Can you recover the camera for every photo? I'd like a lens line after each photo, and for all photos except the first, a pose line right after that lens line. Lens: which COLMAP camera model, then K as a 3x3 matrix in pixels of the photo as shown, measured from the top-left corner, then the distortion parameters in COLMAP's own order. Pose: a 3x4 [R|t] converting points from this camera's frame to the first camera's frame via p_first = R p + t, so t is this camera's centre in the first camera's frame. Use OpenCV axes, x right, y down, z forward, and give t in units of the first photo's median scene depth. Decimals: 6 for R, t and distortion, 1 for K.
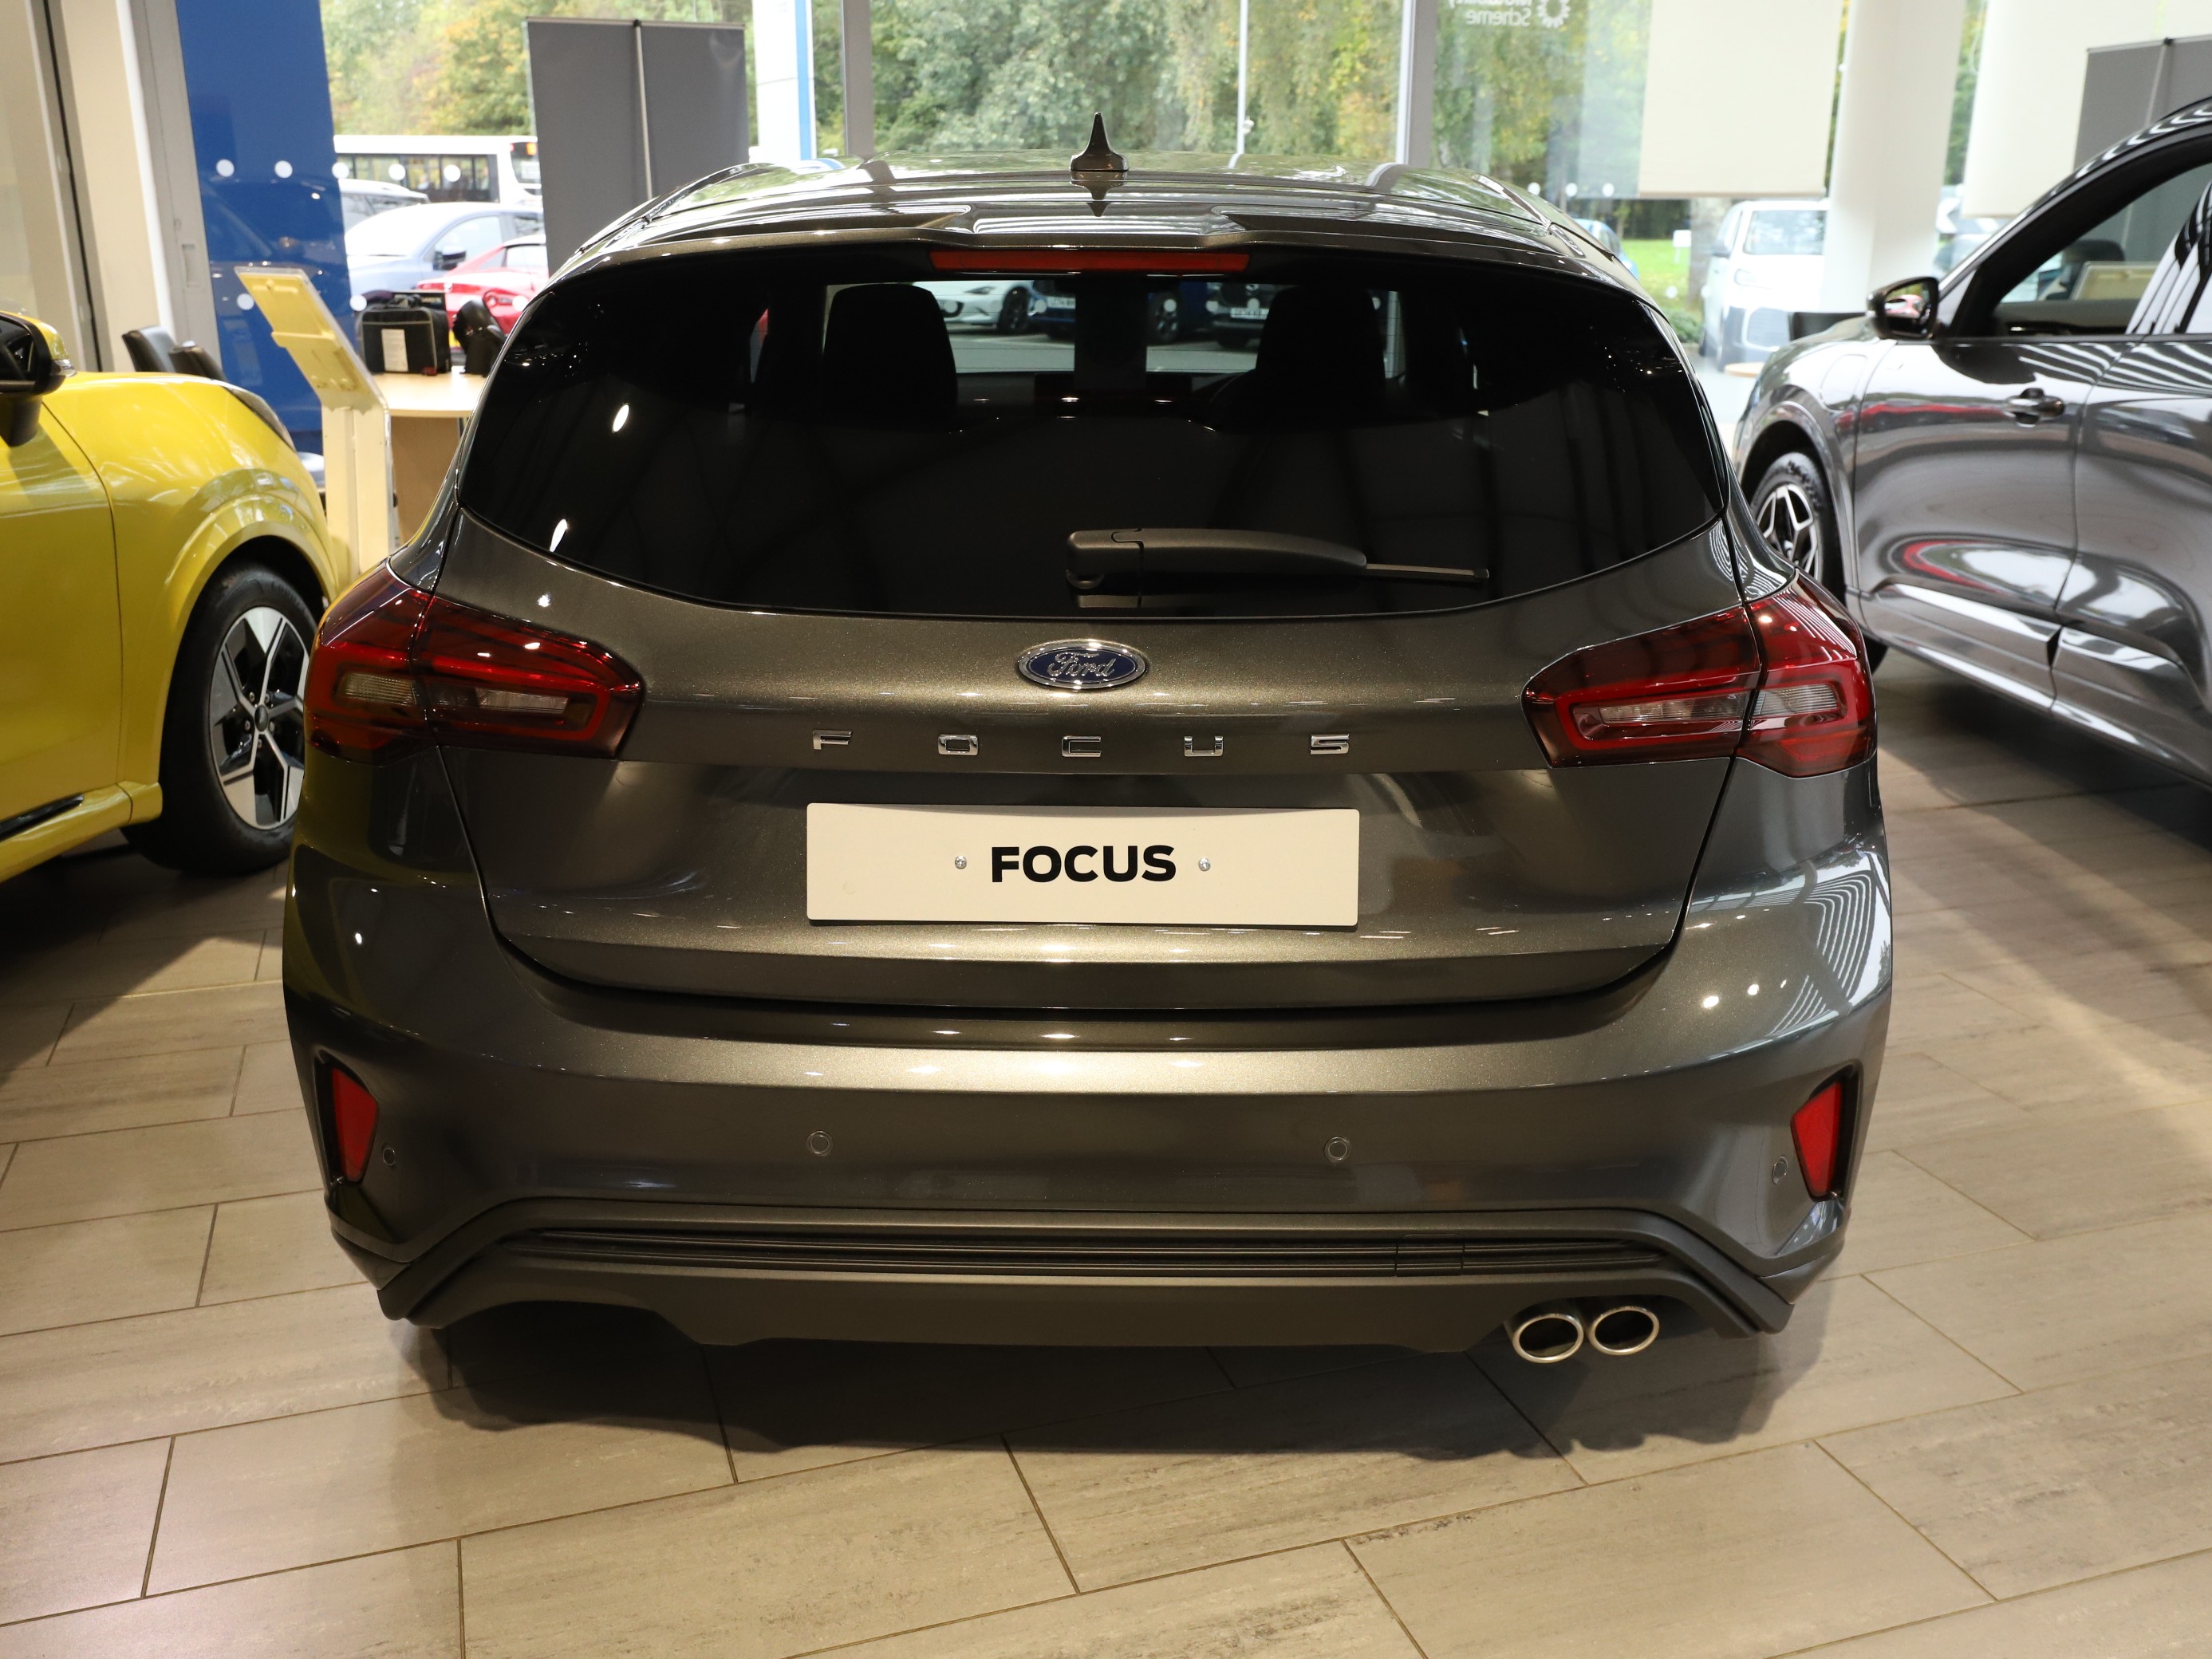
lens RADIAL K [[2006.7, 0, 1124.9], [0, 2006.7, 835.3], [0, 0, 1]] dist [0.032831, -0.004383]
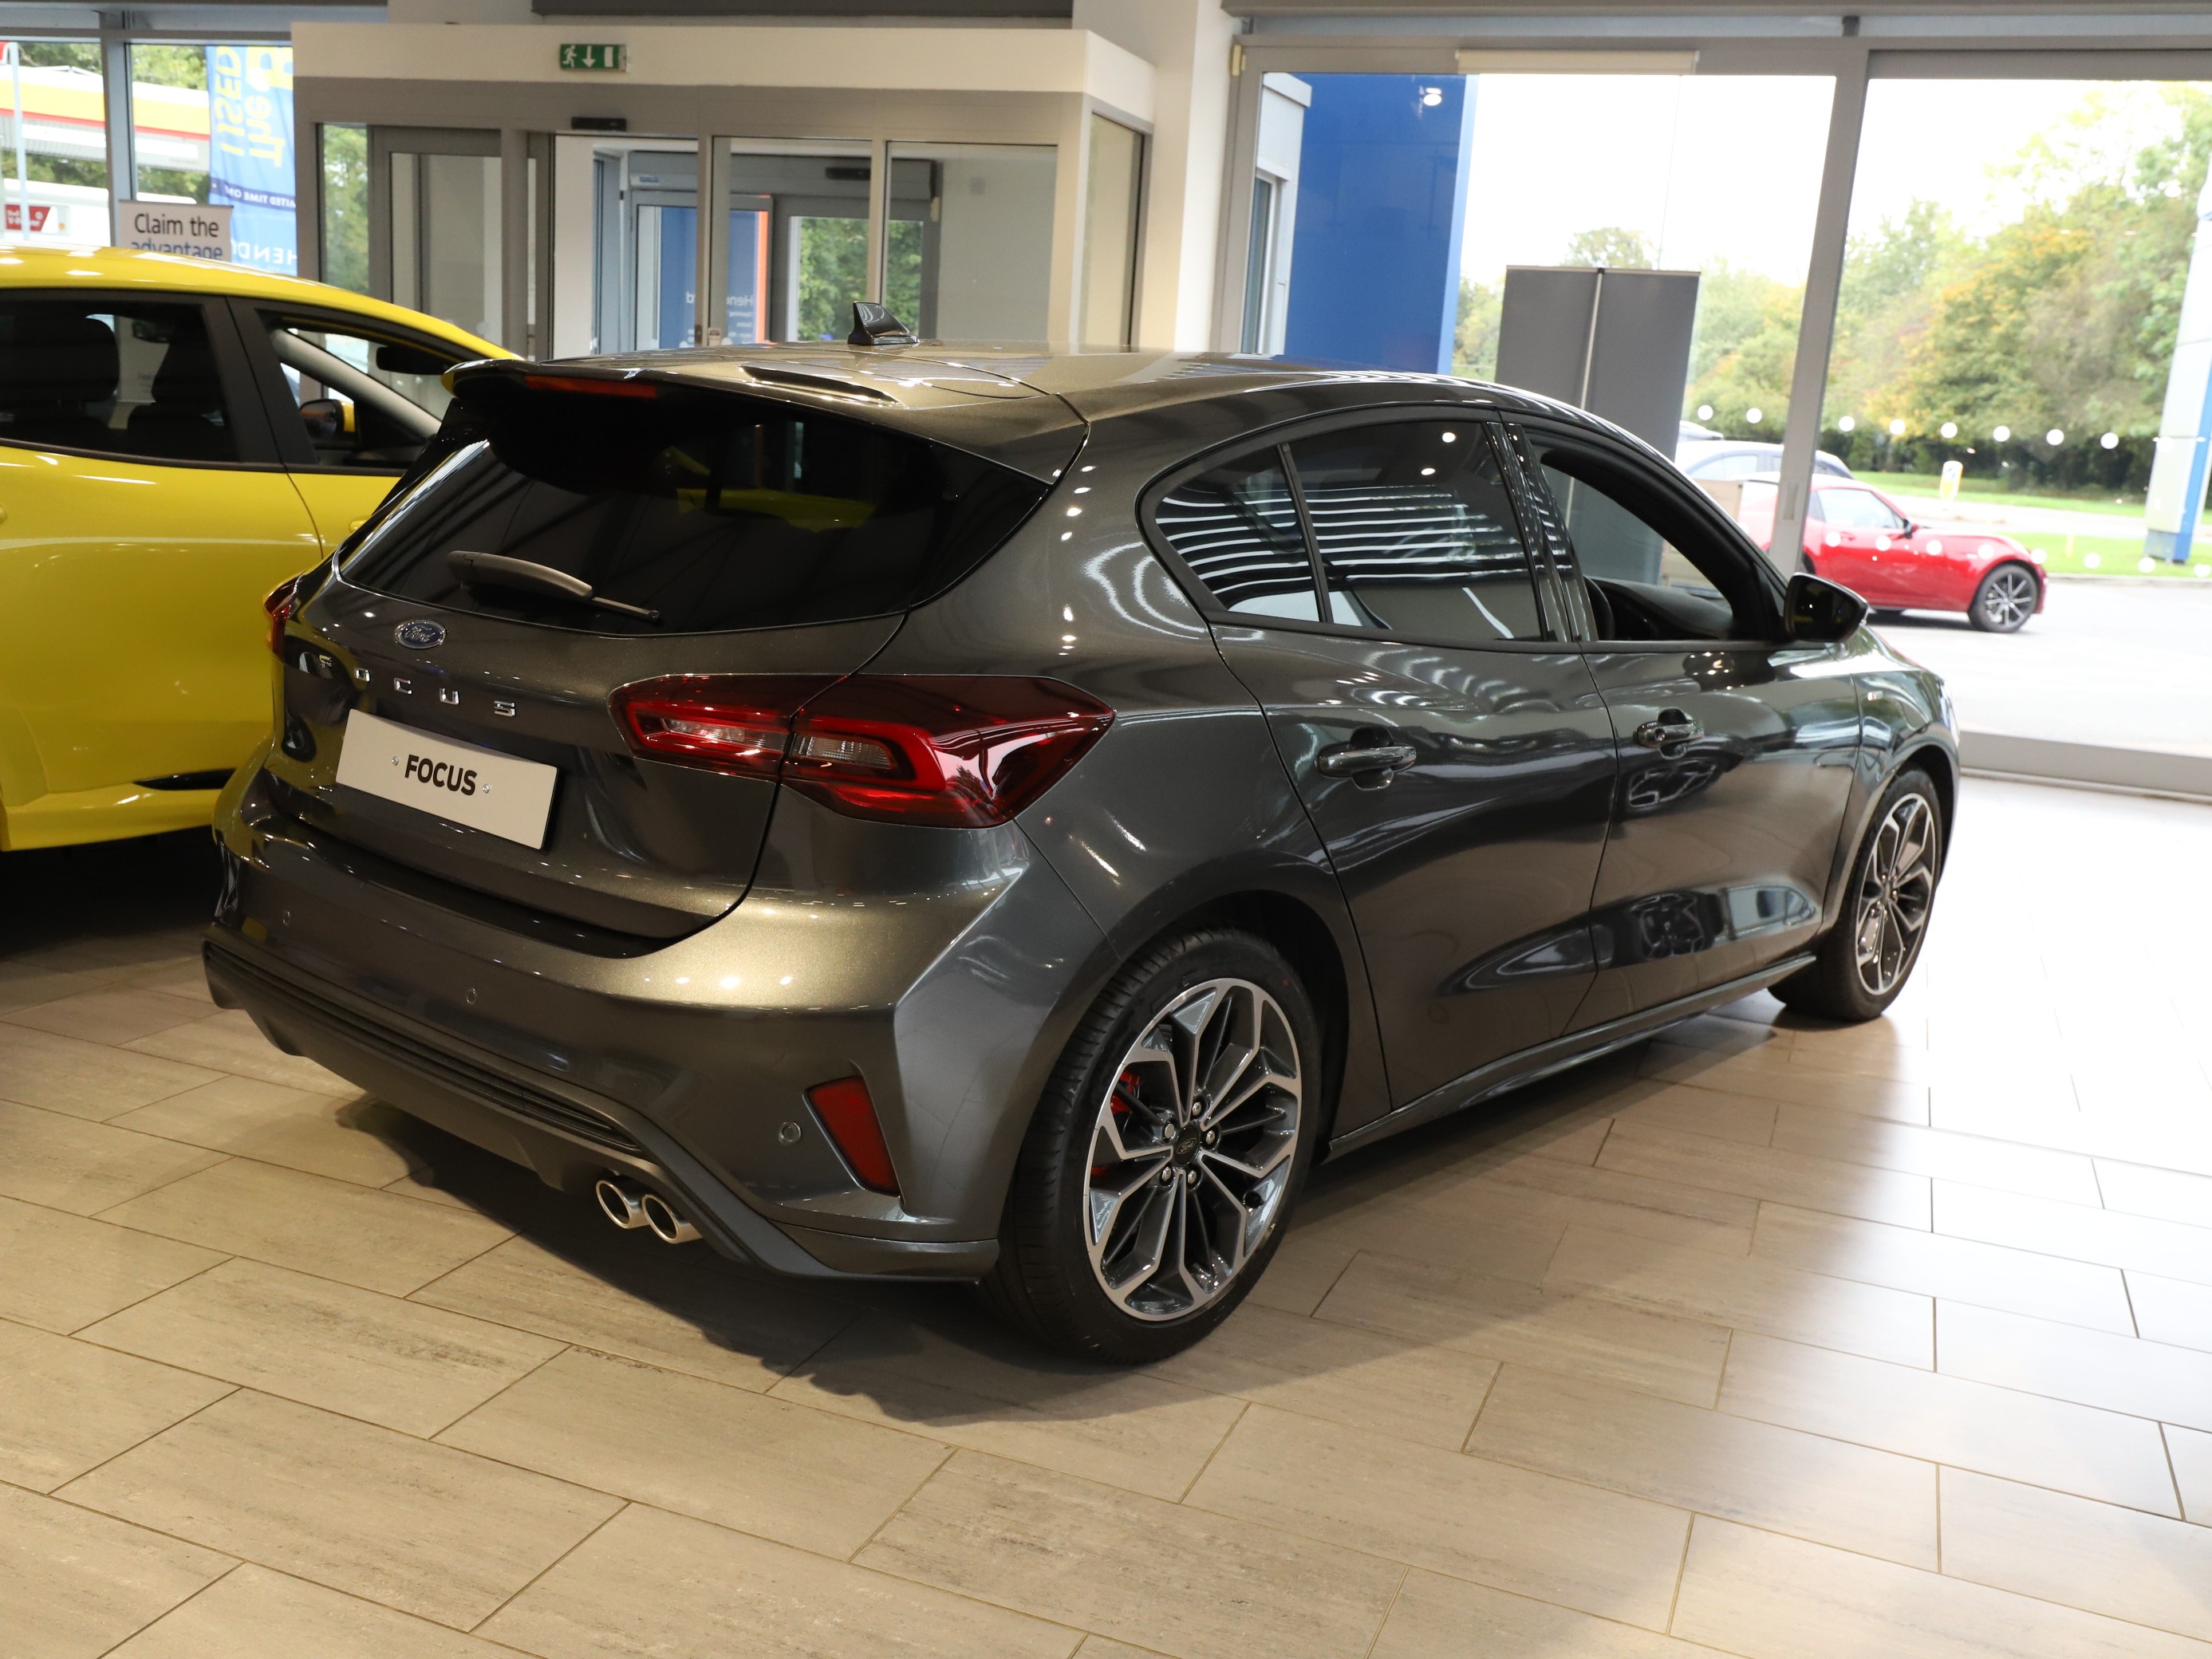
lens RADIAL K [[2006.7, 0, 1124.9], [0, 2006.7, 835.3], [0, 0, 1]] dist [0.032831, -0.004383]
pose [[0.765149, 0.178914, -0.618495, 1.254366], [-0.249469, 0.967960, -0.028617, -0.025187], [0.593558, 0.176192, 0.785268, 0.140818]]
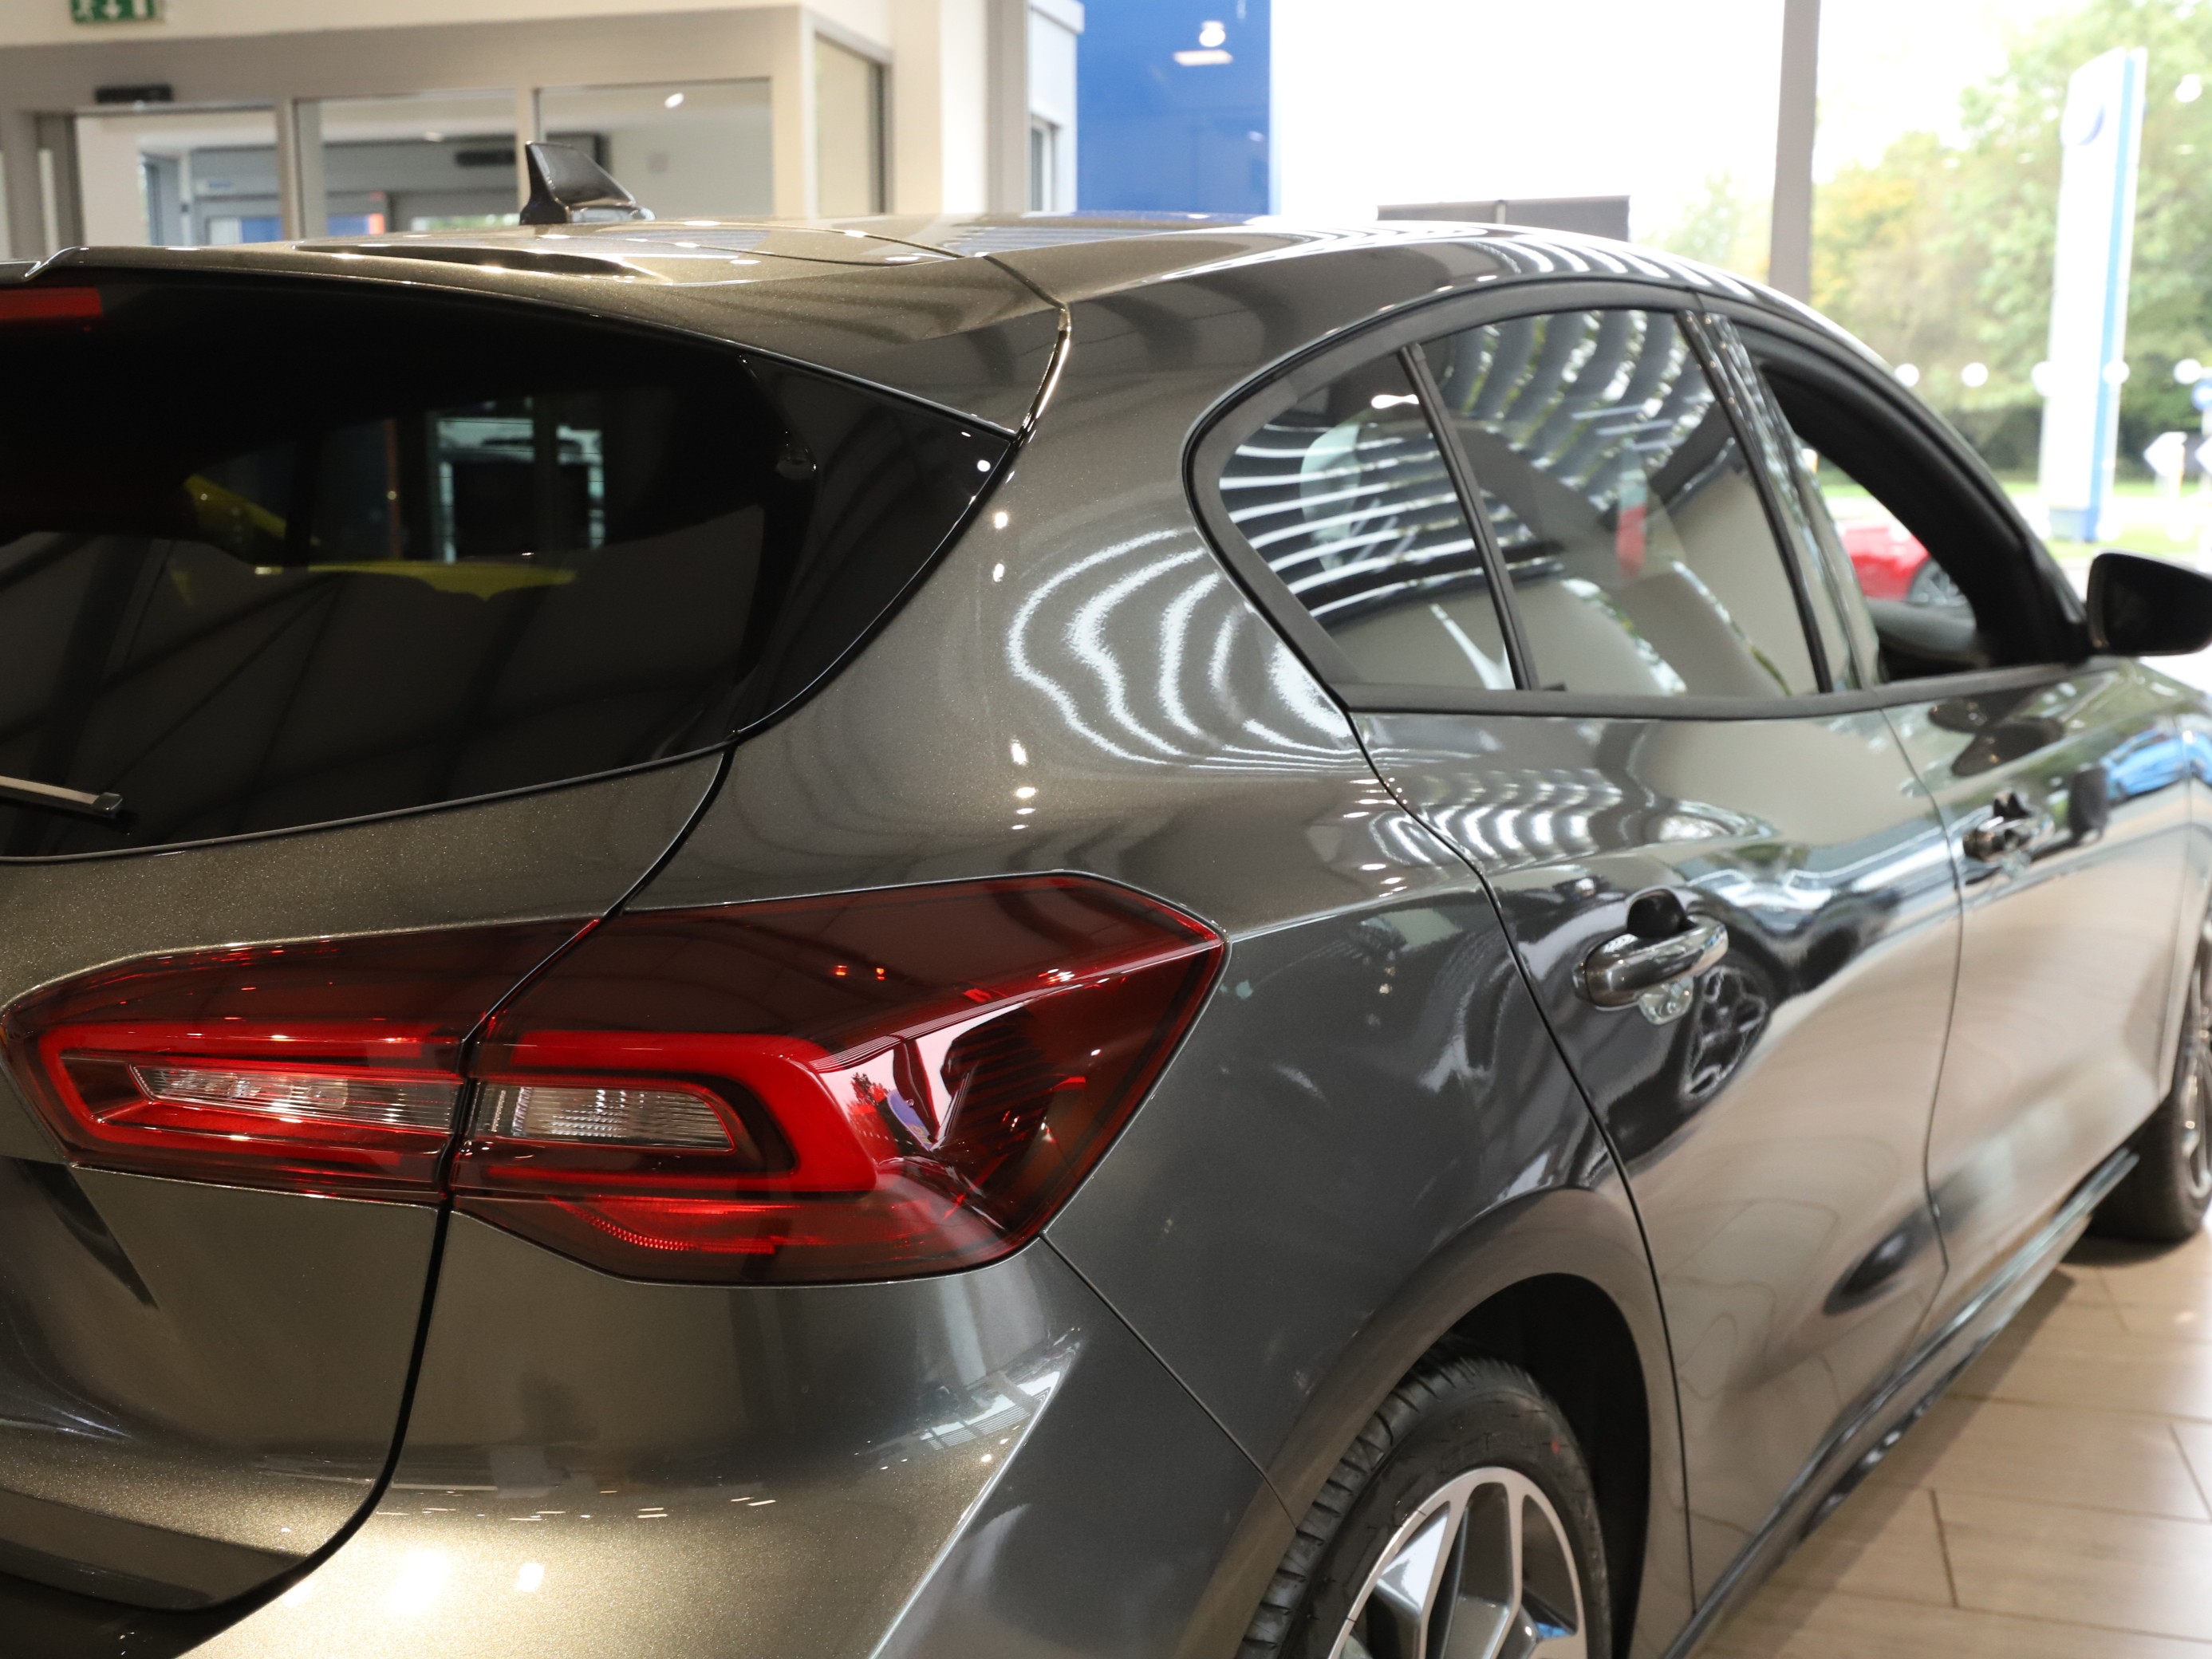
lens RADIAL K [[2343.7, 0, 1039.9], [0, 2343.7, 831.9], [0, 0, 1]] dist [0.040546, -0.001185]
pose [[0.820019, 0.079574, -0.566778, 0.737956], [-0.159497, 0.982829, -0.092775, -0.100639], [0.549664, 0.166476, 0.818630, 0.591680]]
